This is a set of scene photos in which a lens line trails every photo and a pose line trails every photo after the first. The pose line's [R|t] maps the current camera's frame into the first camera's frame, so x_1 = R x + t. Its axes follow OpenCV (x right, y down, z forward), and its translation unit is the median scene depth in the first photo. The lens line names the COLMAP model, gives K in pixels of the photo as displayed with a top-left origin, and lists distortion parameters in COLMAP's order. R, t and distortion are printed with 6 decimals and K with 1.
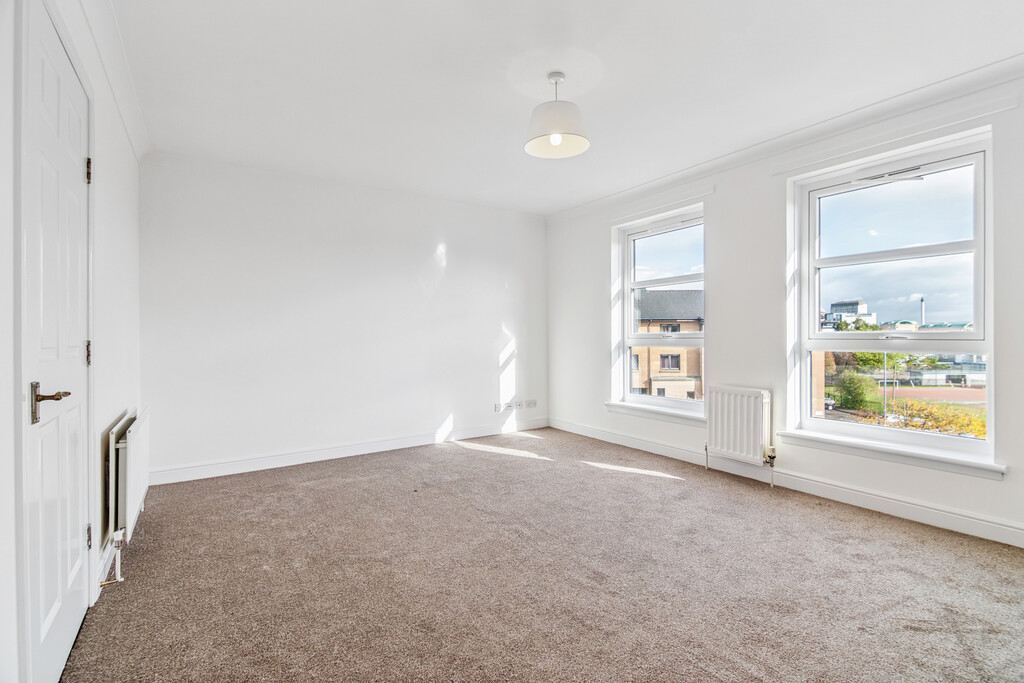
lens RADIAL K [[480.8, 0, 509.1], [0, 480.8, 332.2], [0, 0, 1]] dist [0.007713, -0.007902]
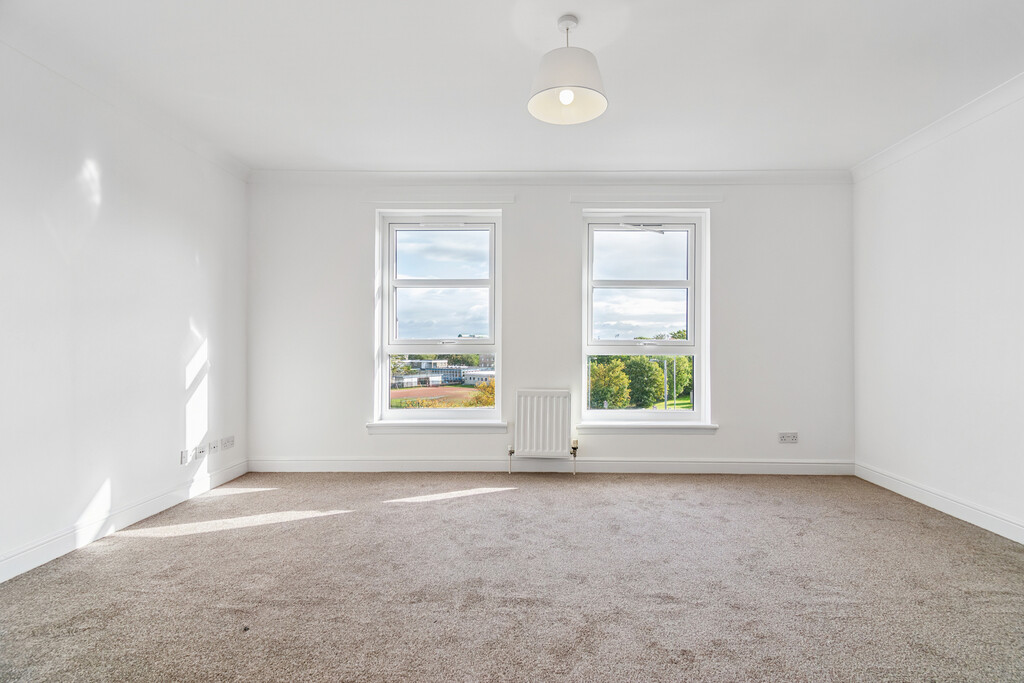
lens RADIAL K [[480.8, 0, 521.3], [0, 480.8, 340.9], [0, 0, 1]] dist [0.007713, -0.007902]
pose [[0.542835, 0.016988, 0.839668, -0.322681], [-0.009816, 0.999855, -0.013883, 0.014941], [-0.839782, -0.000705, 0.542923, 0.324940]]
